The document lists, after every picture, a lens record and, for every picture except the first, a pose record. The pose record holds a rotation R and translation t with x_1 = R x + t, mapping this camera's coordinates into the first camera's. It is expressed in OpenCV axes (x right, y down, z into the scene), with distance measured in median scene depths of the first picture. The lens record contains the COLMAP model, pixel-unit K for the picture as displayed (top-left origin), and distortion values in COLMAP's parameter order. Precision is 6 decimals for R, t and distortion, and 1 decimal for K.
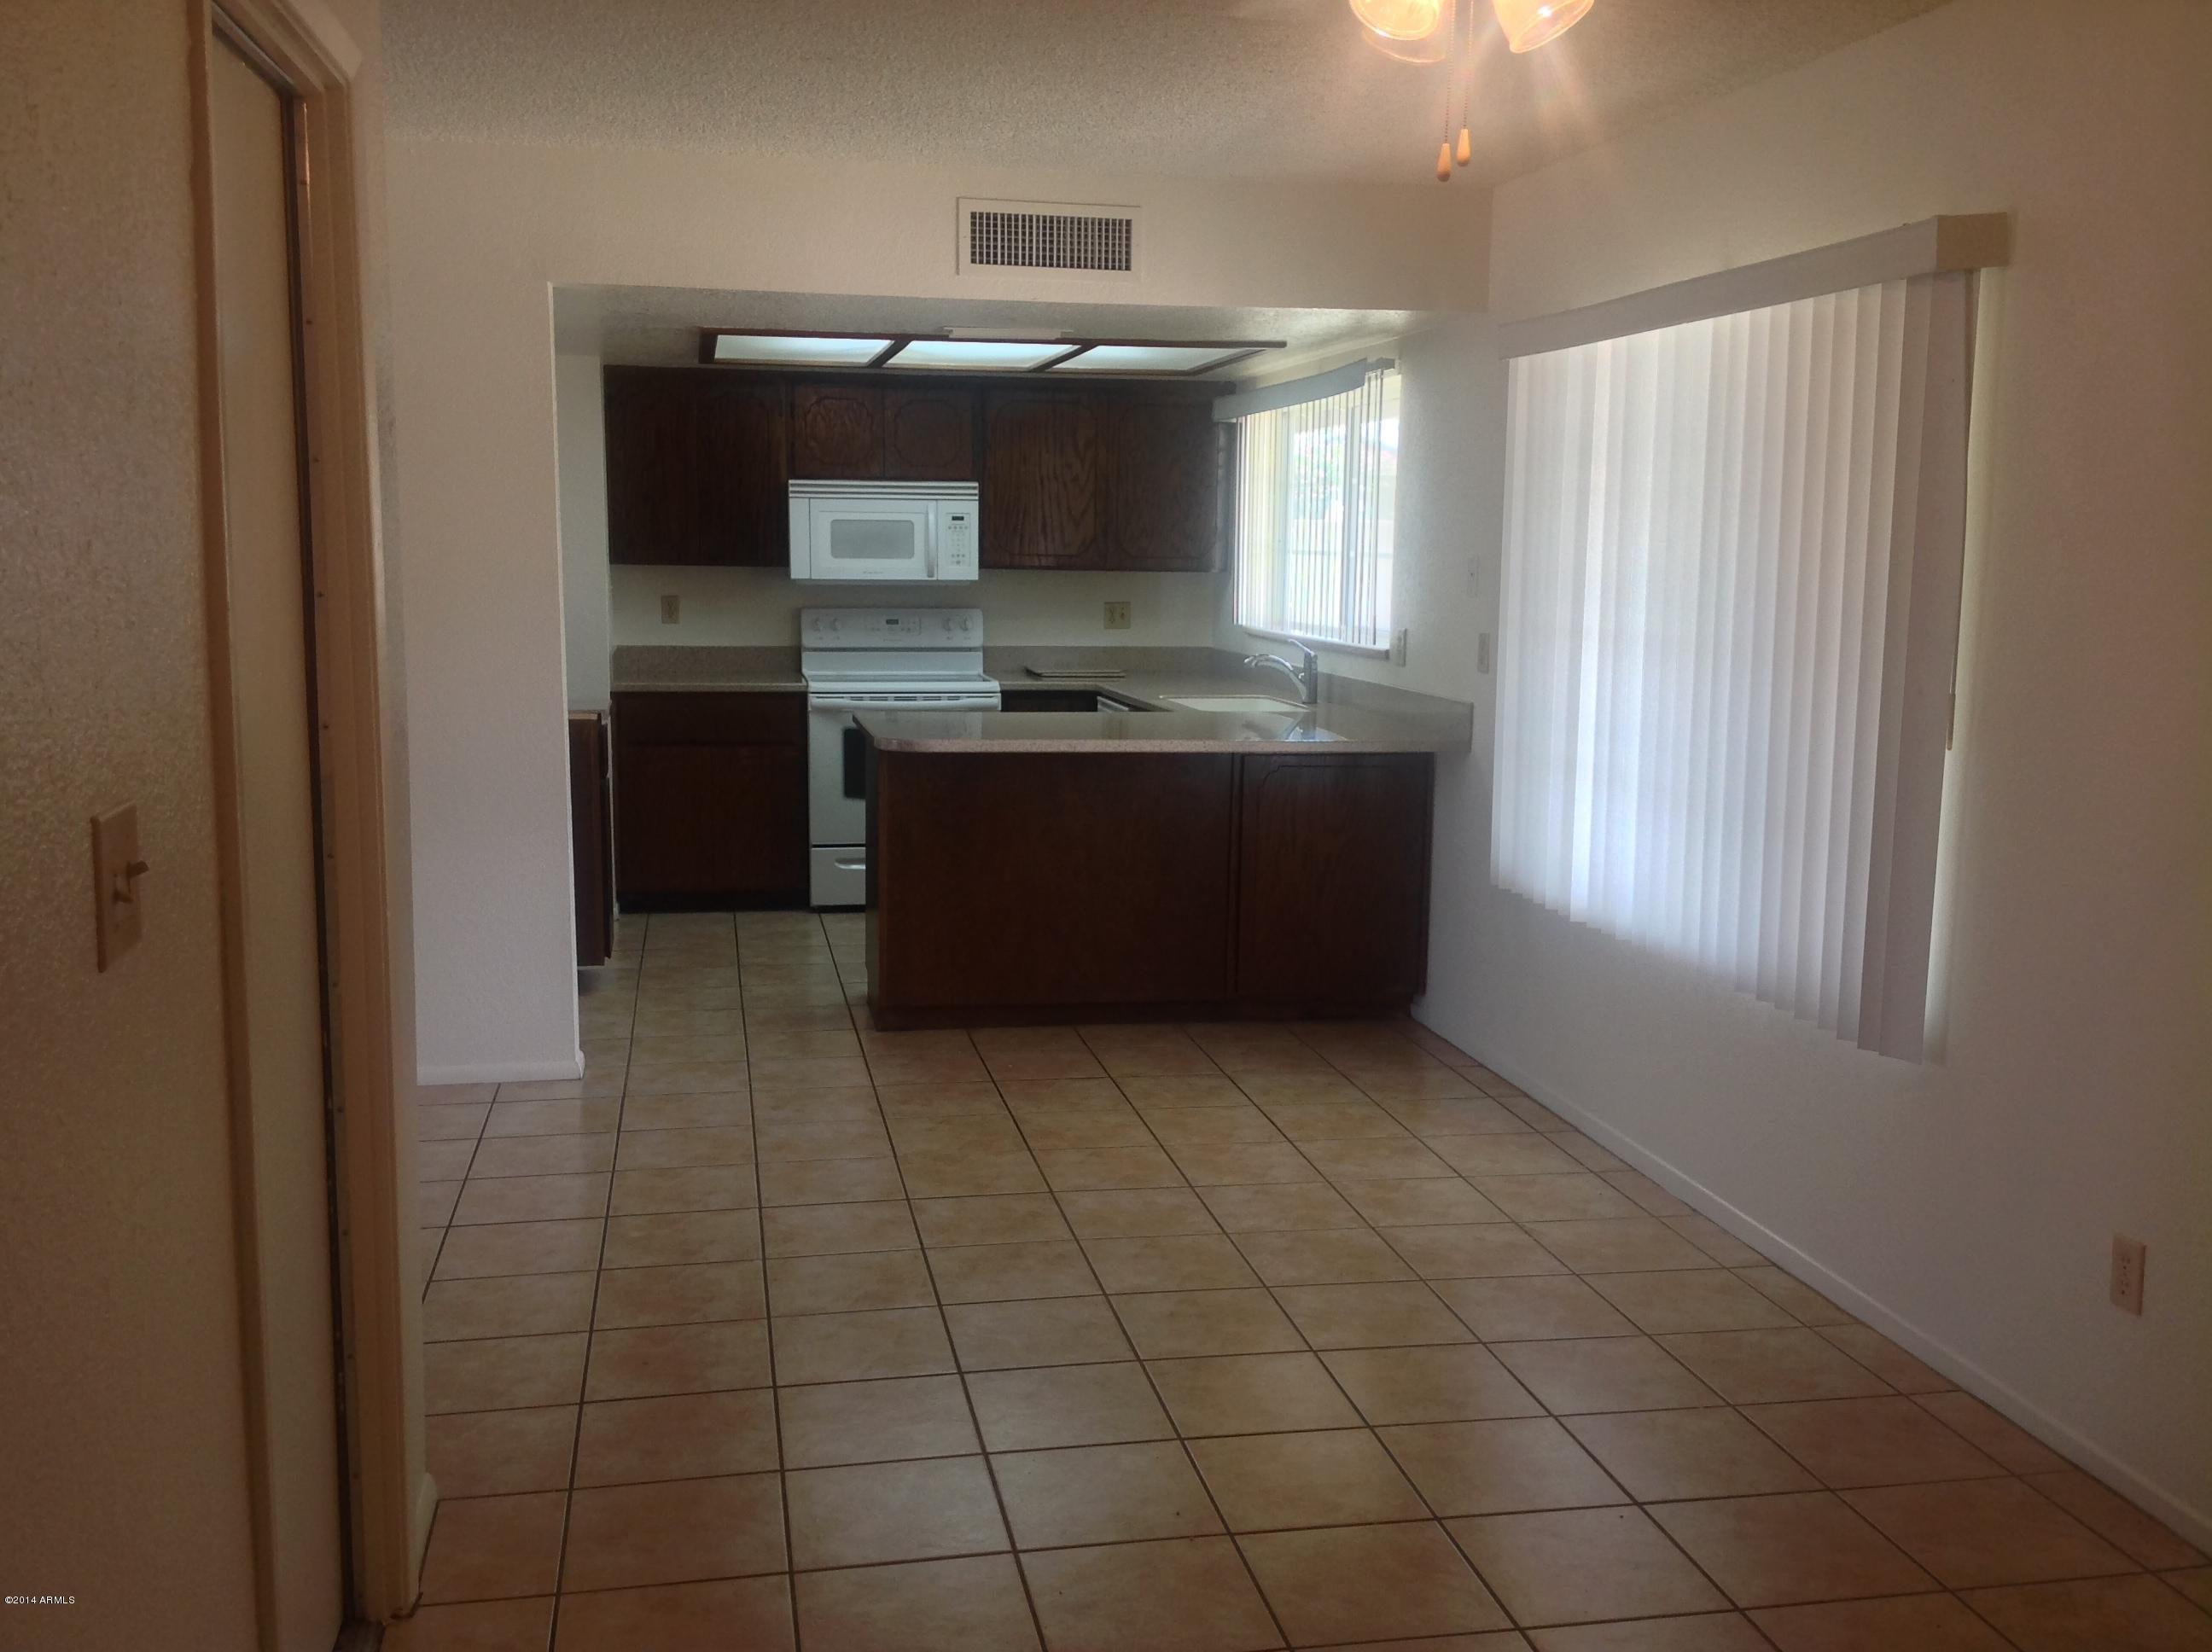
lens RADIAL K [[2098.6, 0, 1094.4], [0, 2098.6, 830.2], [0, 0, 1]] dist [0.106048, -0.185376]
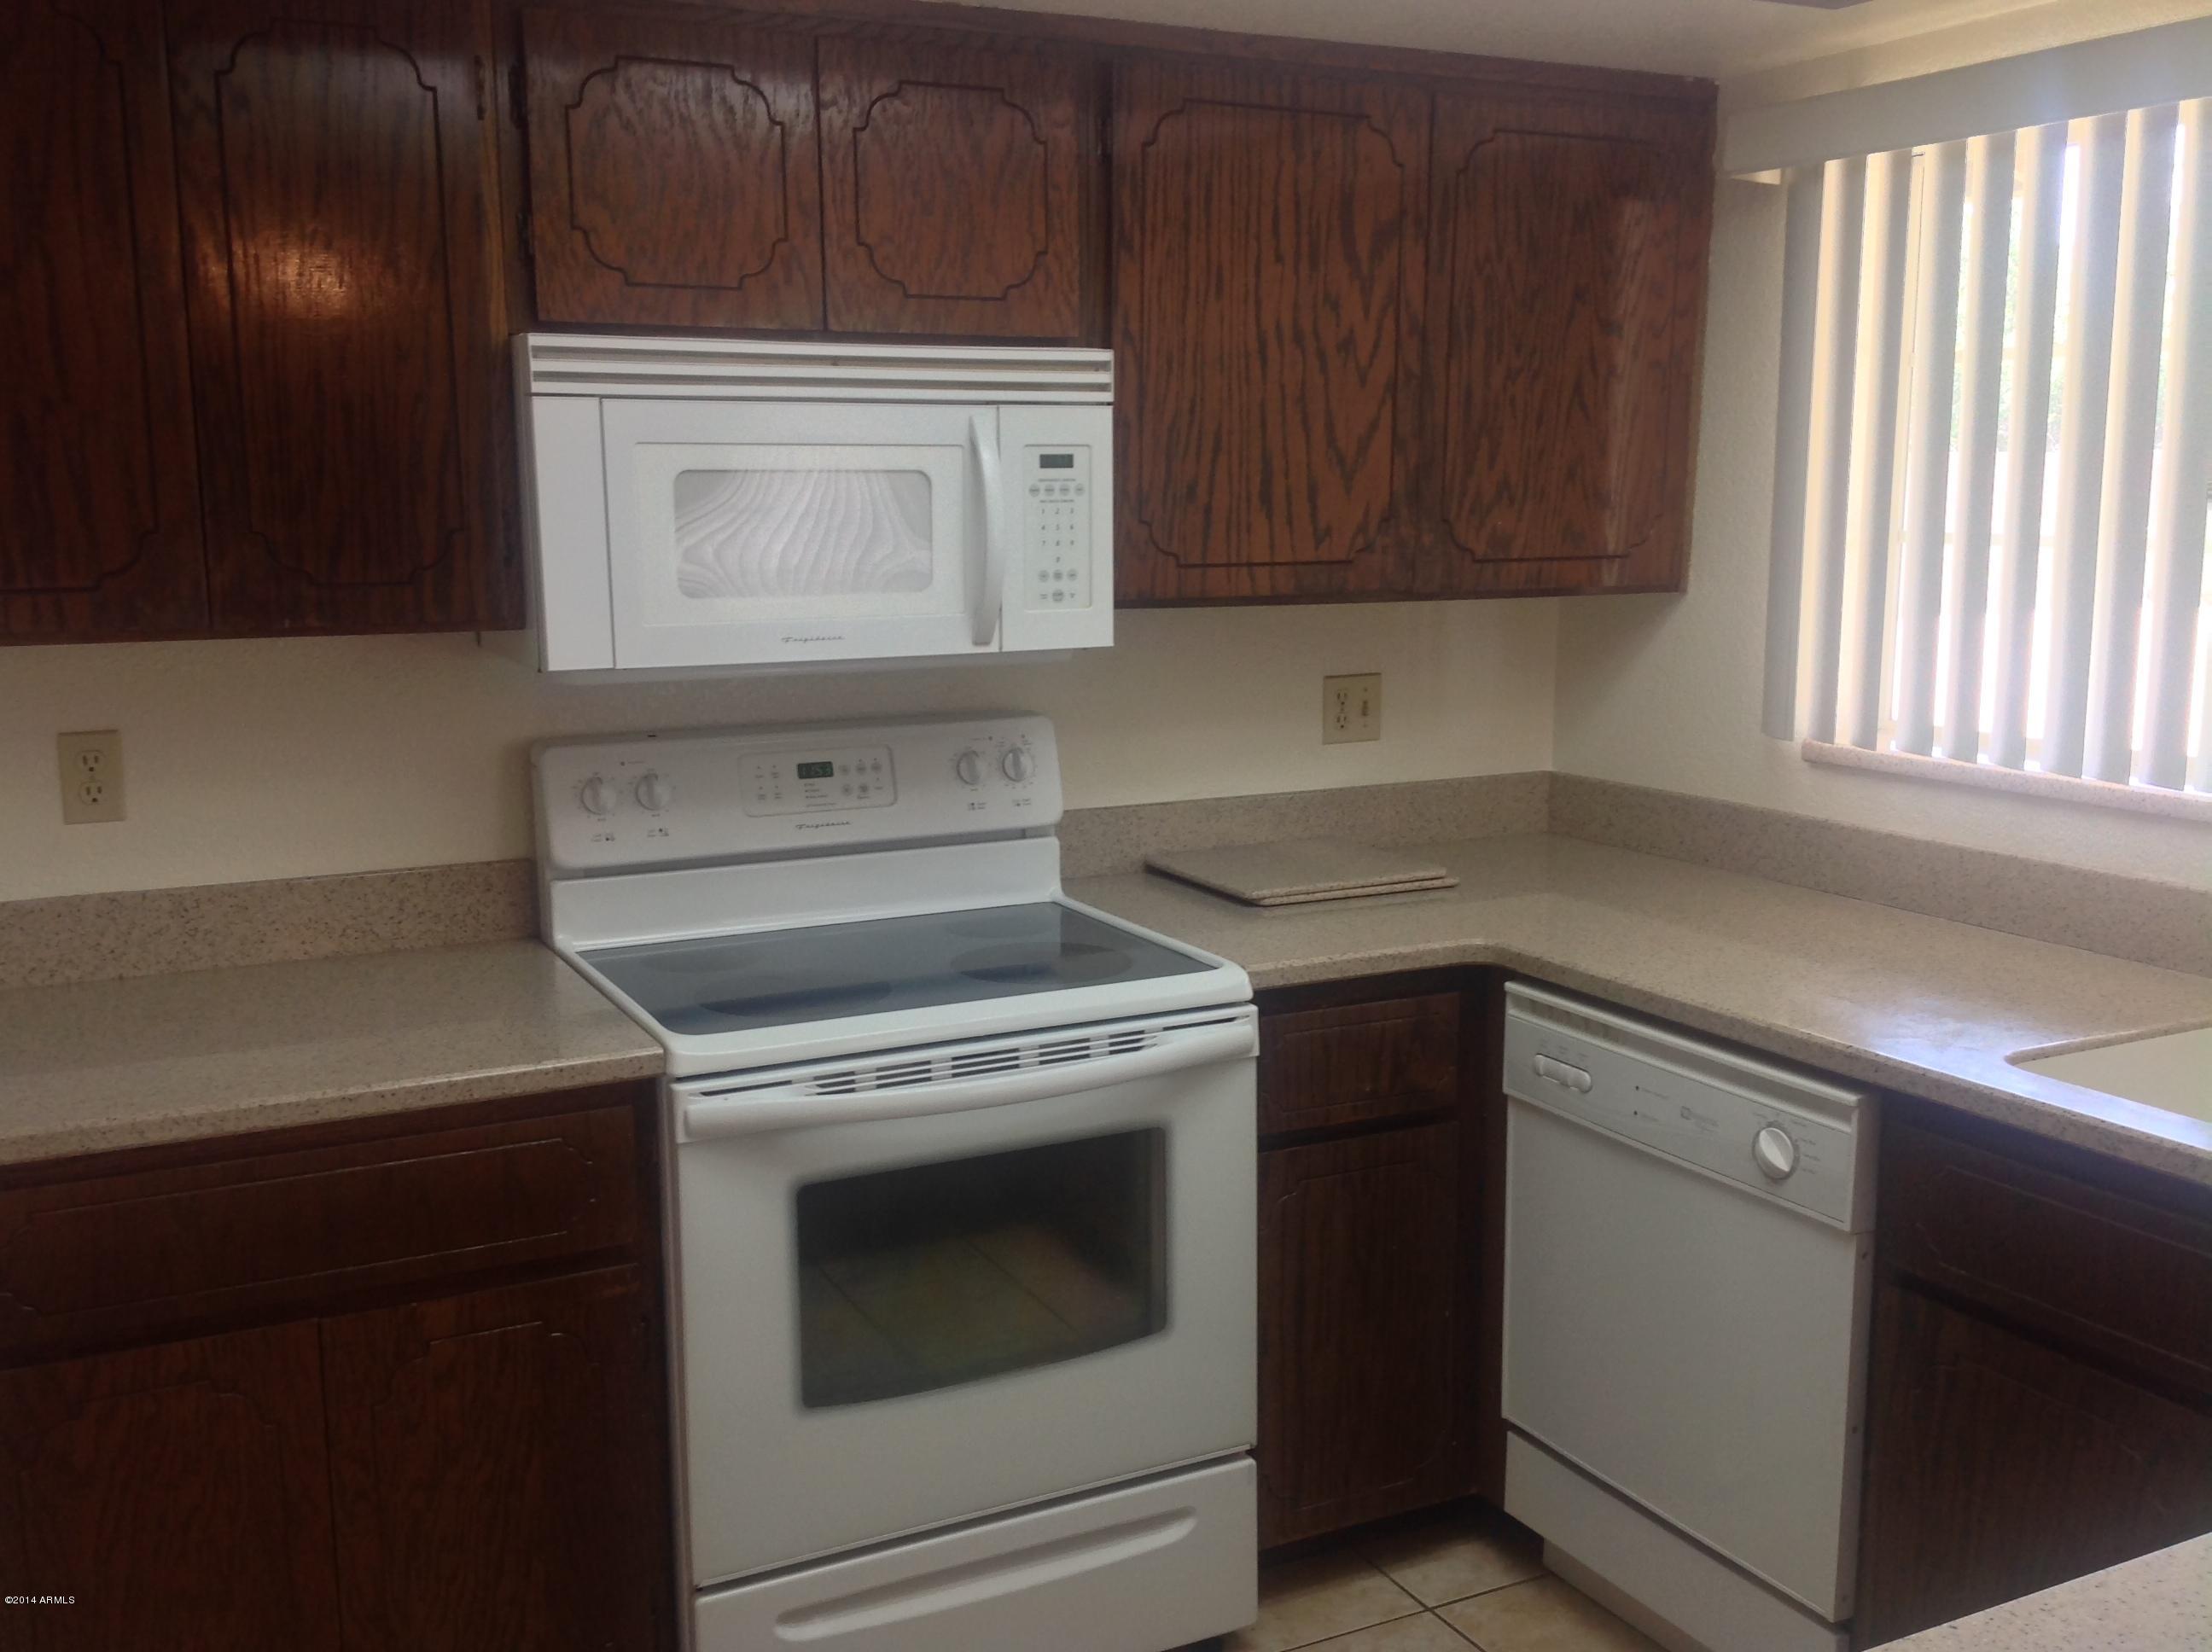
lens RADIAL K [[2098.6, 0, 1094.4], [0, 2098.6, 830.2], [0, 0, 1]] dist [0.106048, -0.185376]
pose [[0.956694, -0.062432, 0.284321, -0.155795], [0.054090, 0.997846, 0.037106, -0.103523], [-0.286026, -0.020120, 0.958011, 0.689169]]
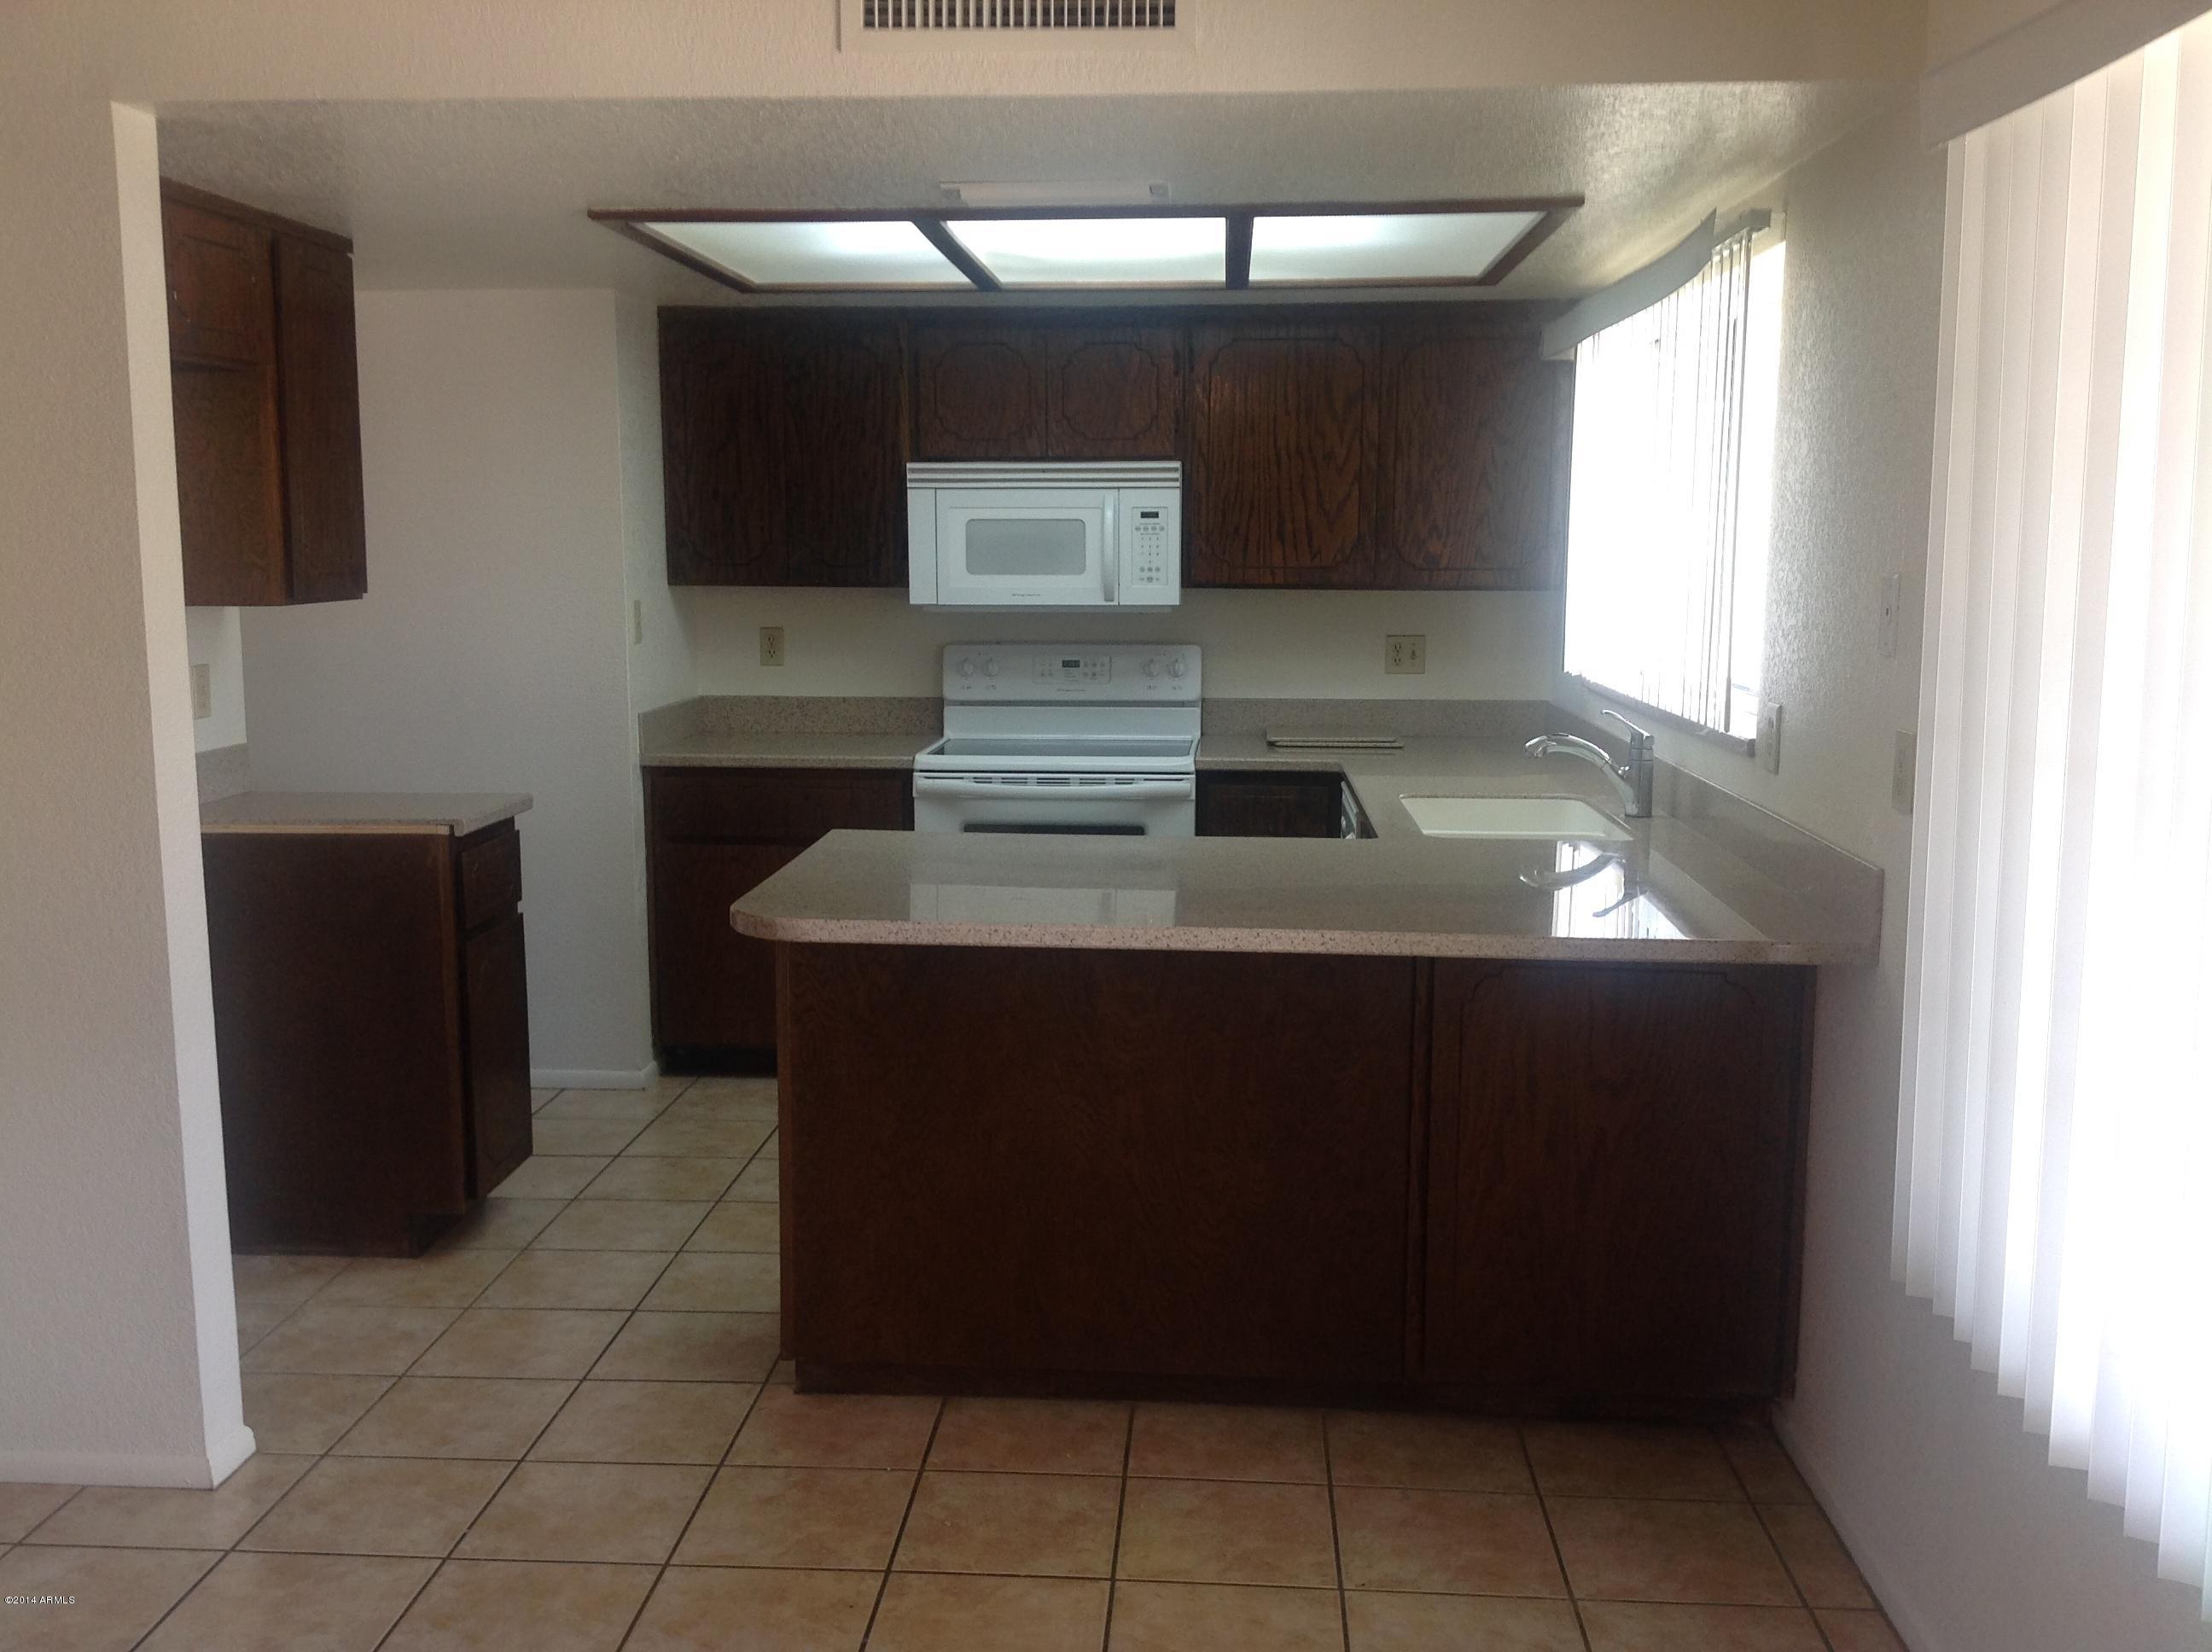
lens RADIAL K [[2098.6, 0, 1094.4], [0, 2098.6, 830.2], [0, 0, 1]] dist [0.106048, -0.185376]
pose [[0.968694, 0.024793, -0.247017, 0.088907], [-0.024677, 0.999689, 0.003567, -0.048316], [0.247029, 0.002640, 0.969004, 0.337253]]
